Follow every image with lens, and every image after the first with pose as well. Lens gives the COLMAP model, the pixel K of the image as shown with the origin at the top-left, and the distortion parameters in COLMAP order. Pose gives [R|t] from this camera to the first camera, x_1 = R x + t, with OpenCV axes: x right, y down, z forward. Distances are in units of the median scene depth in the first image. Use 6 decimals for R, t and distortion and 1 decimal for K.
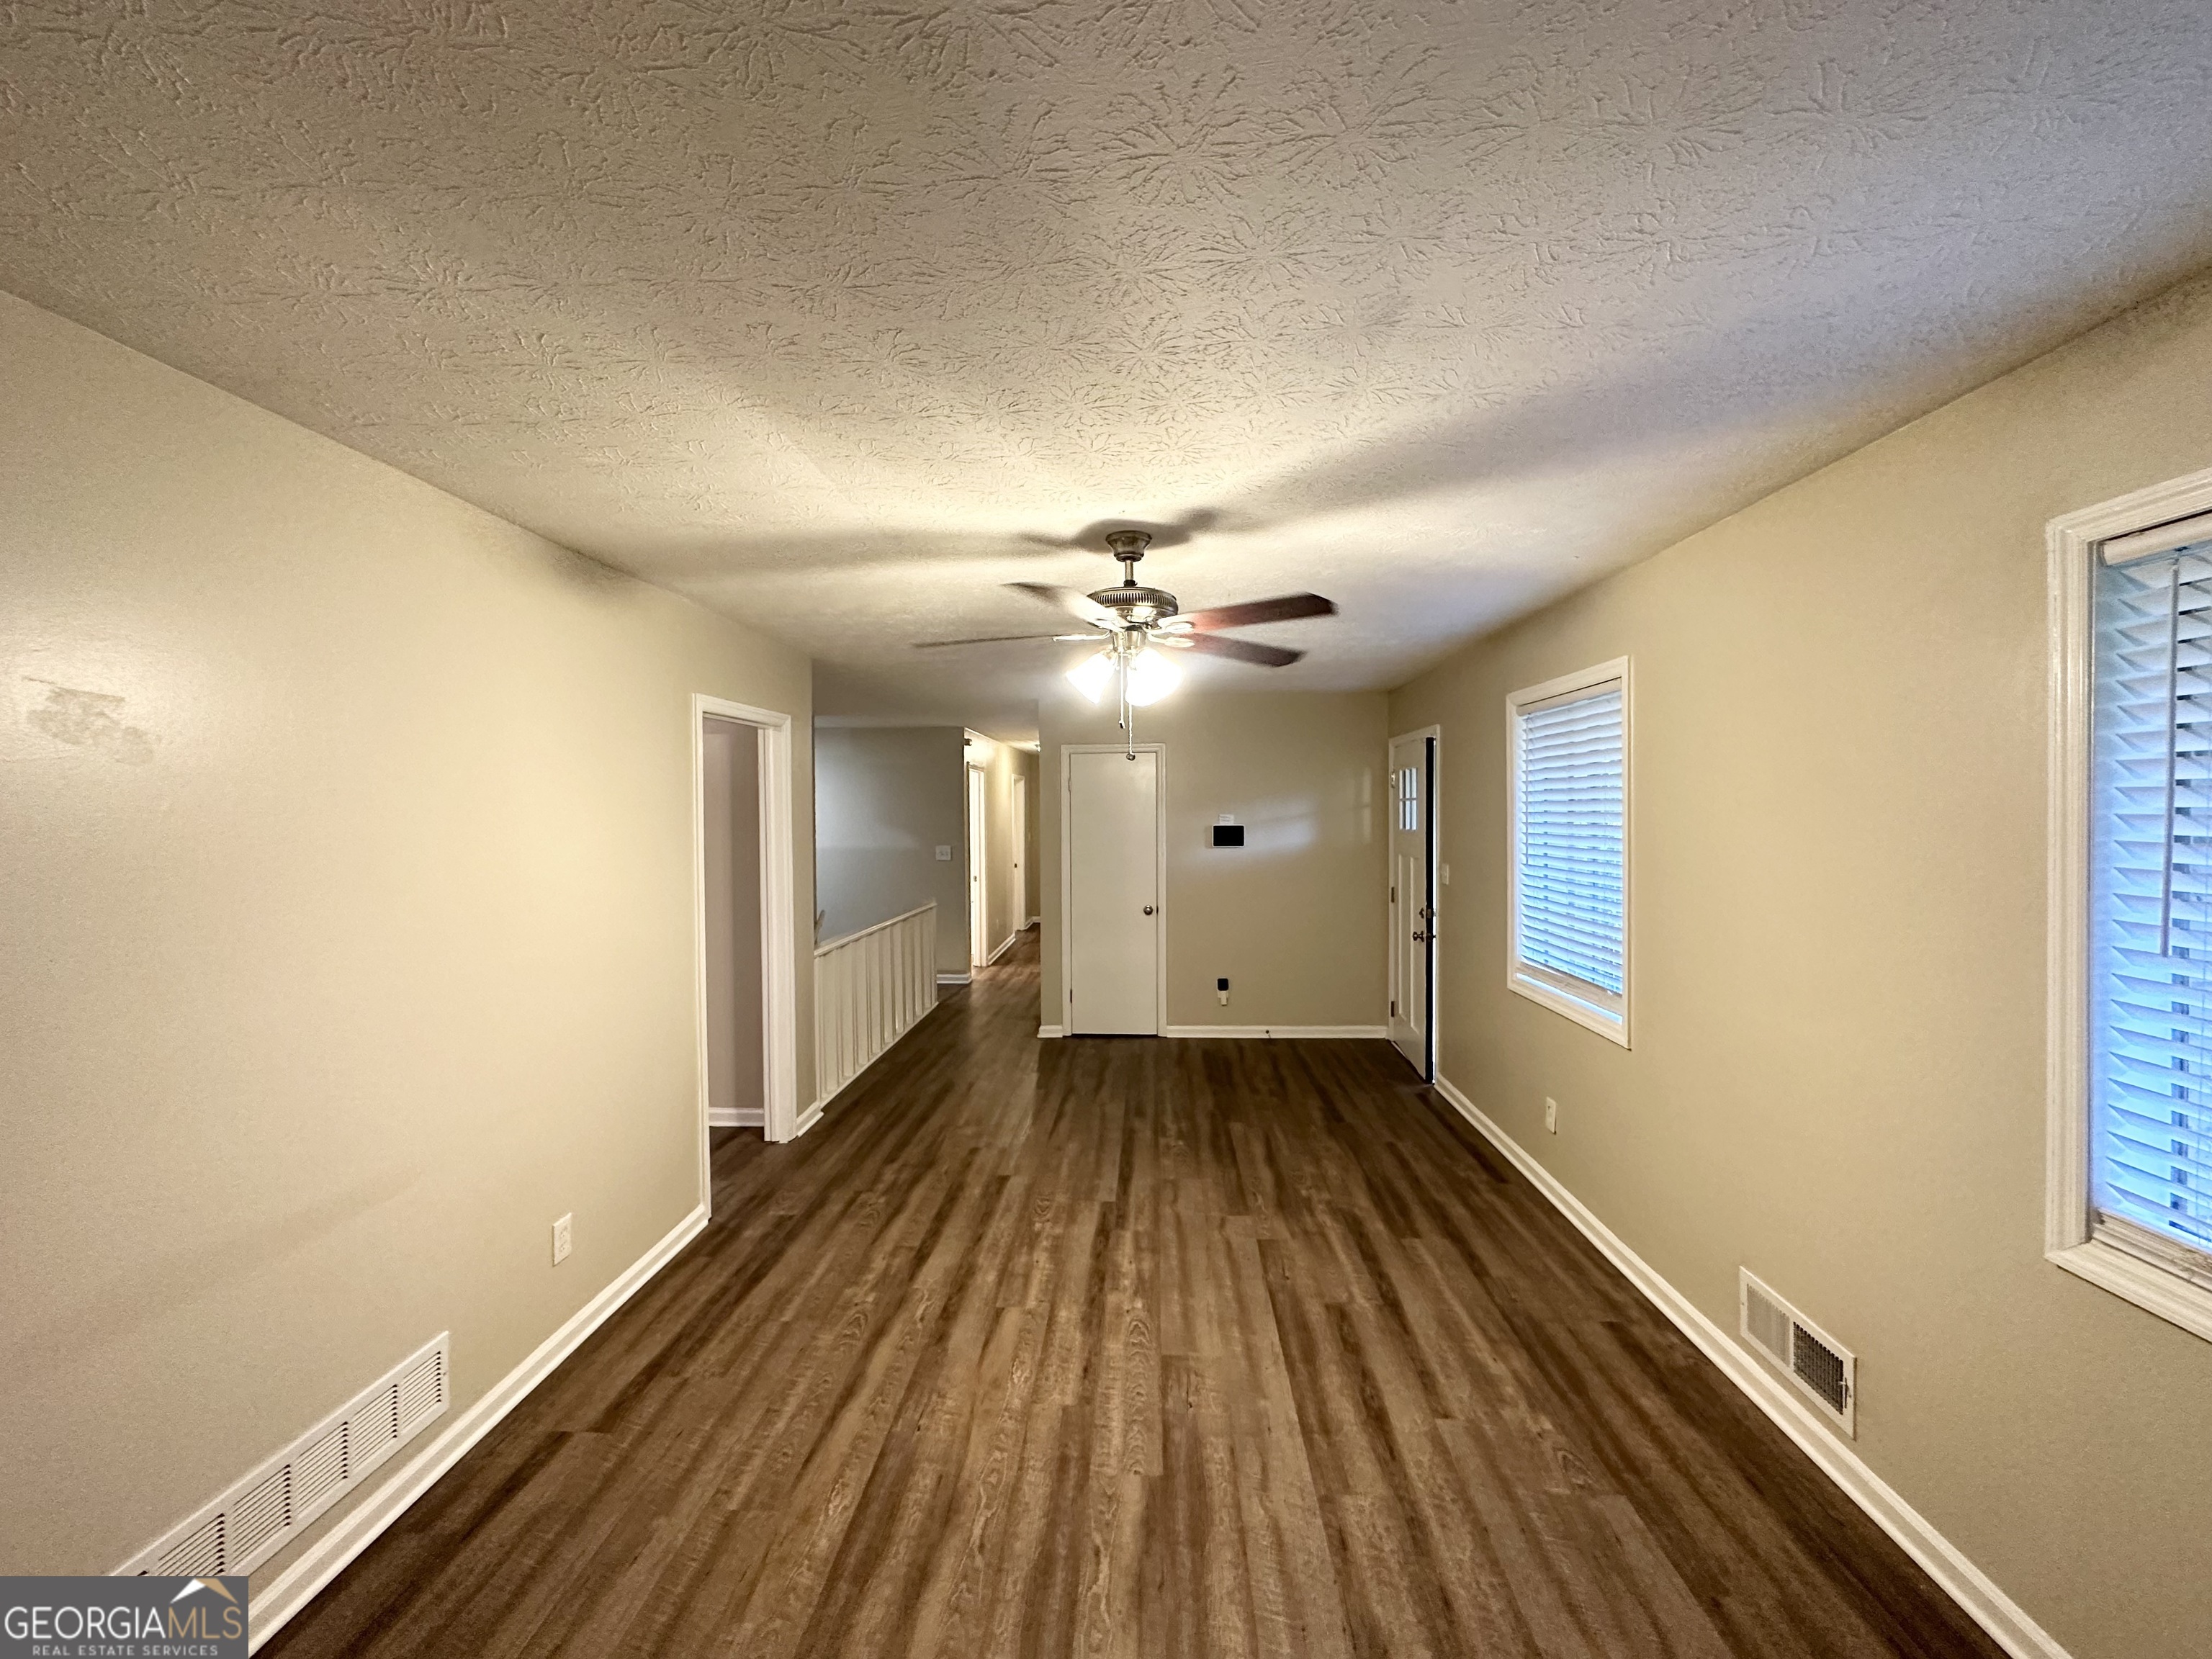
lens RADIAL K [[882.0, 0, 1104.5], [0, 882.0, 813.1], [0, 0, 1]] dist [-0.001101, 0.000068]
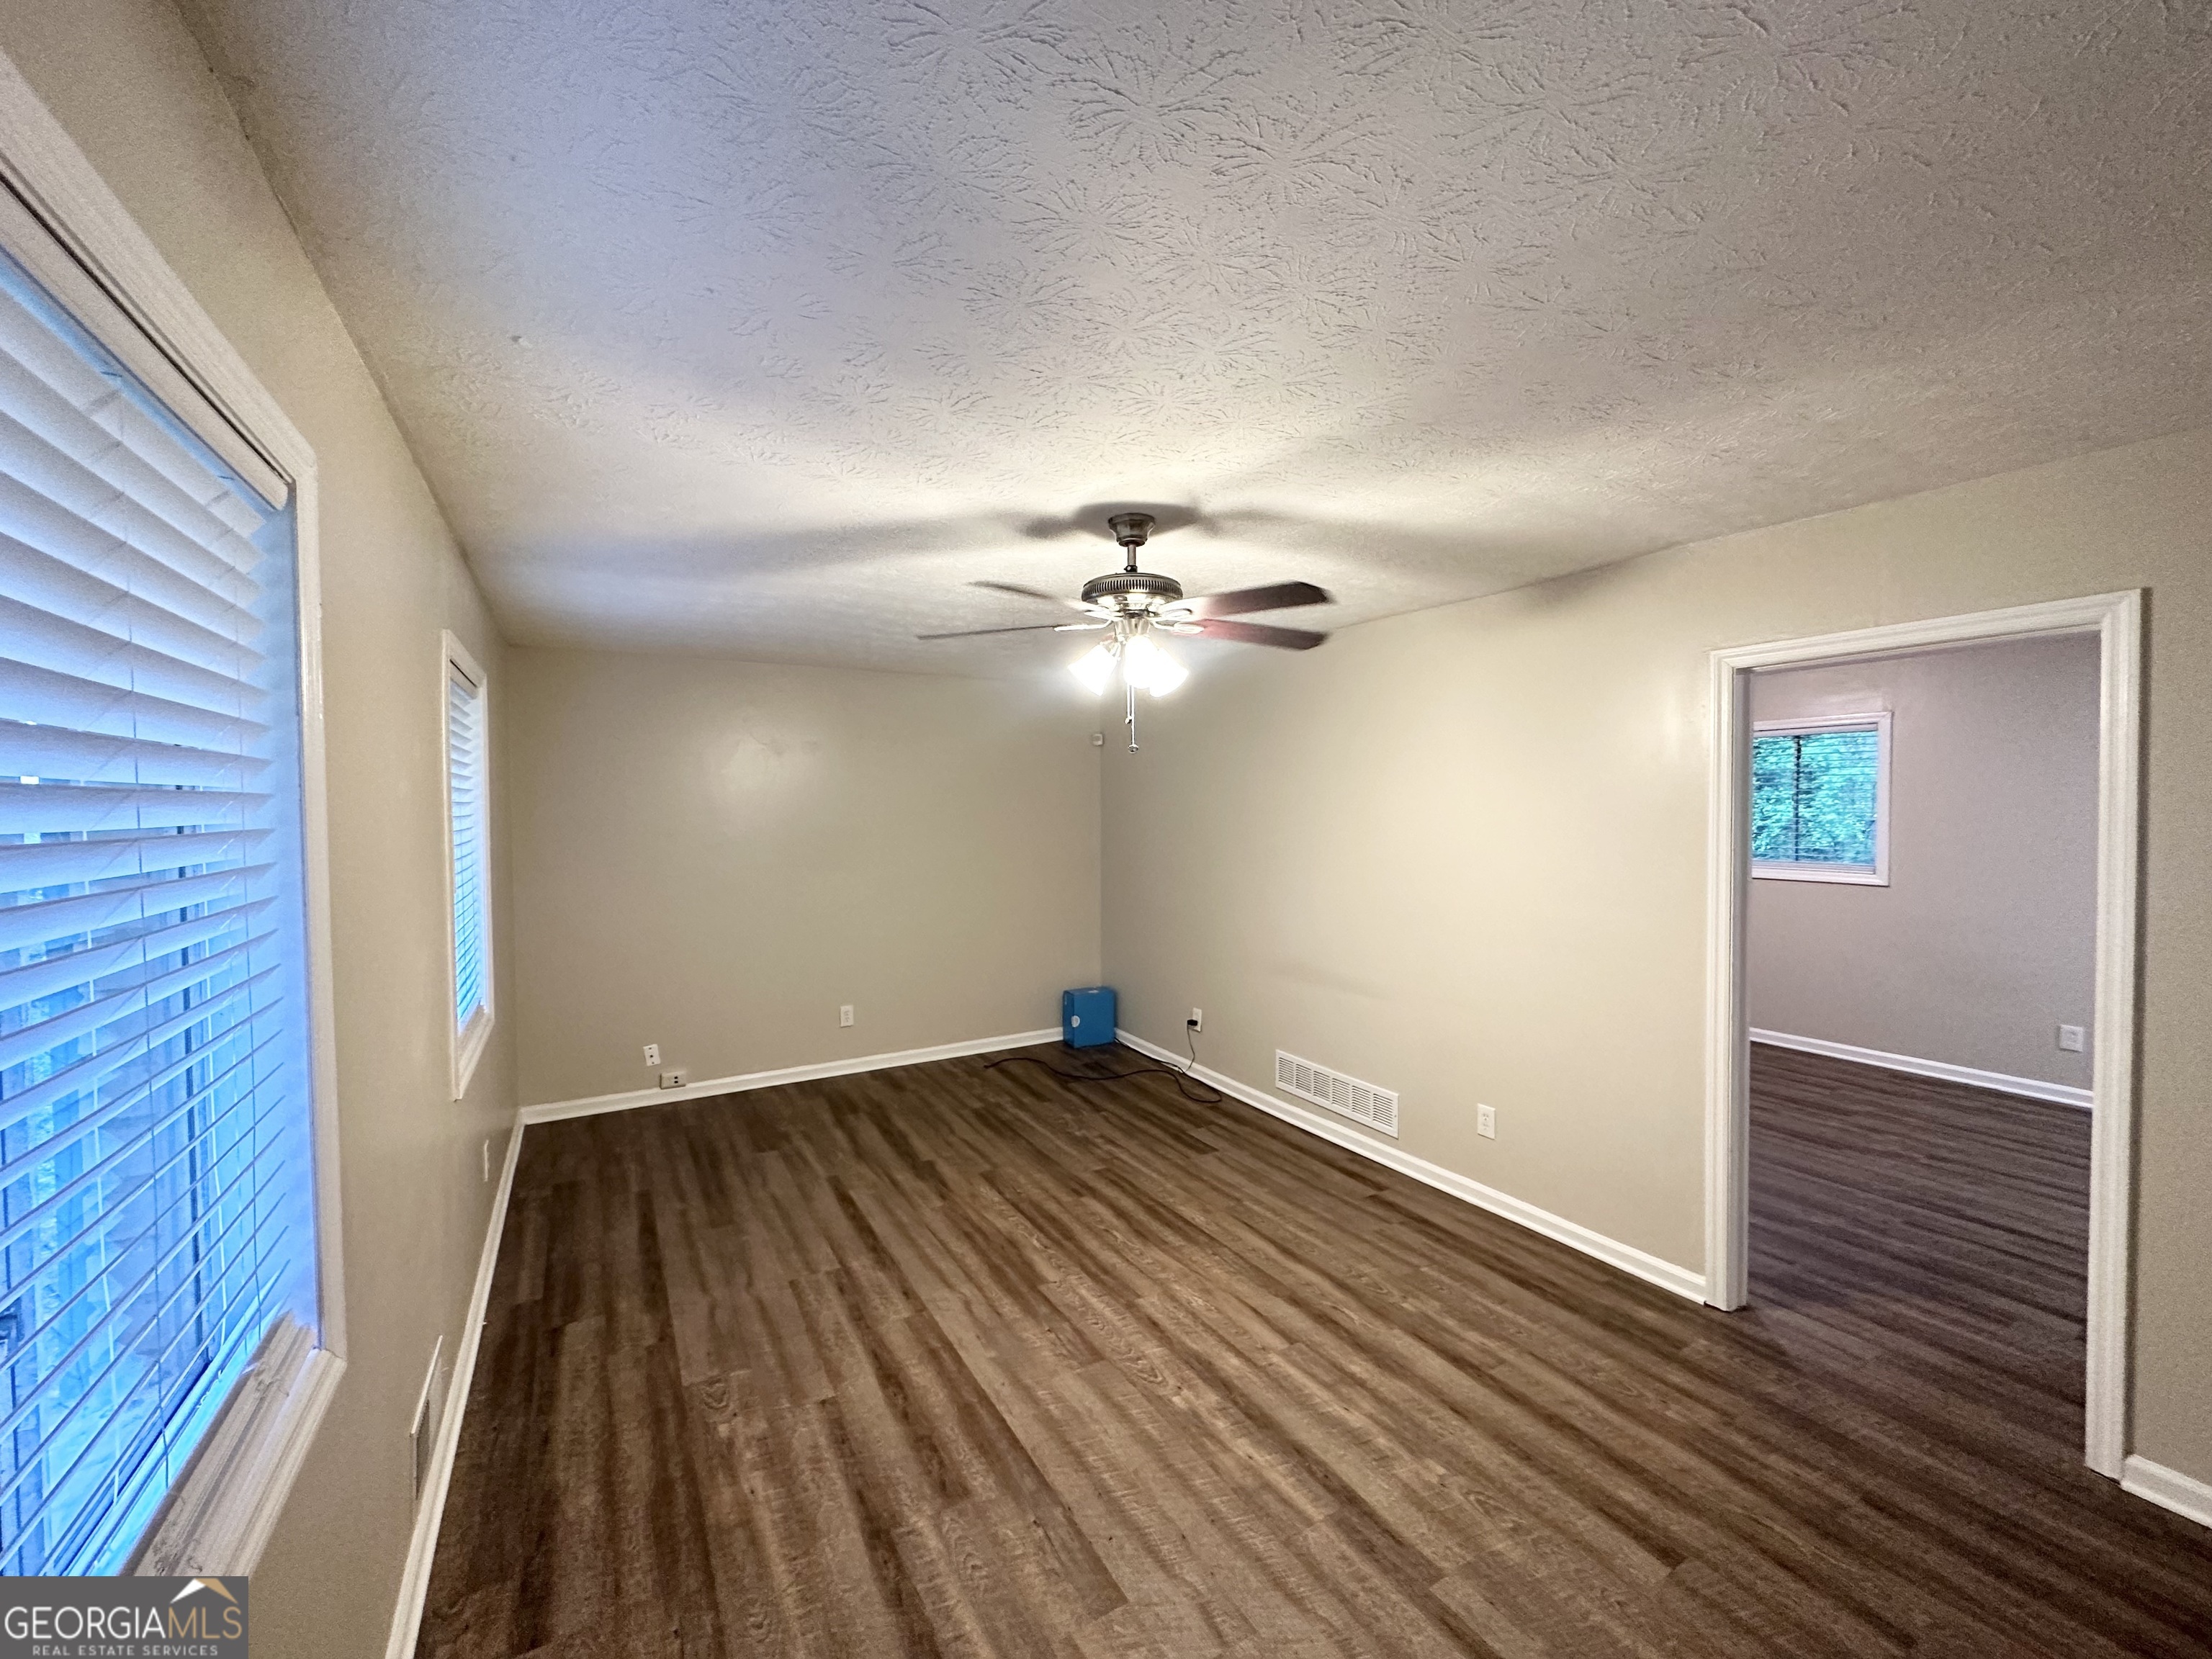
lens RADIAL K [[882.0, 0, 1101.7], [0, 882.0, 823.7], [0, 0, 1]] dist [-0.001101, 0.000068]
pose [[-0.836574, 0.026437, -0.547216, 0.596959], [0.011569, 0.999465, 0.030599, -0.011453], [0.547732, 0.019268, -0.836432, 1.825788]]
